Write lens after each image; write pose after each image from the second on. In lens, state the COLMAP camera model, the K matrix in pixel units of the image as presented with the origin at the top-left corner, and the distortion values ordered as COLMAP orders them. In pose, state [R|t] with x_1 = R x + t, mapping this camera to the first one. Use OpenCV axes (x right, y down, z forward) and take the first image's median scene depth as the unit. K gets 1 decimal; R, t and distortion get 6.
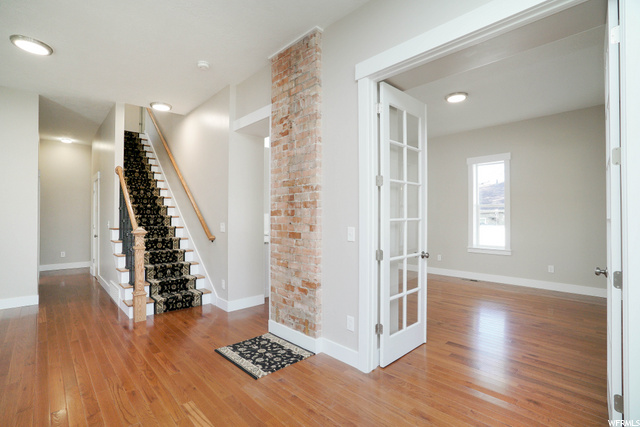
lens RADIAL K [[299.1, 0, 320.0], [0, 299.1, 213.5], [0, 0, 1]] dist [-0.030929, 0.000418]
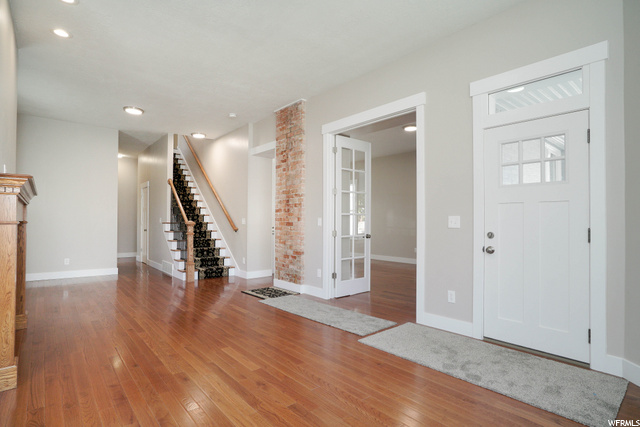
lens RADIAL K [[327.4, 0, 318.2], [0, 327.4, 216.0], [0, 0, 1]] dist [-0.002609, -0.000174]
pose [[0.998203, 0.002454, -0.059866, 0.174096], [-0.002810, 0.999979, -0.005862, 0.037560], [0.059850, 0.006020, 0.998189, -0.755426]]
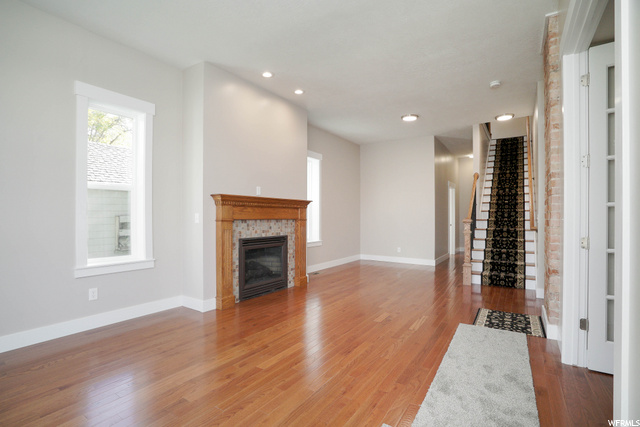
lens RADIAL K [[306.7, 0, 322.9], [0, 306.7, 216.7], [0, 0, 1]] dist [-0.002646, 0.000308]
pose [[0.231369, -0.000905, -0.972866, 0.733063], [0.009948, 0.999949, 0.001436, 0.041257], [0.972815, -0.010011, 0.231366, 0.010171]]
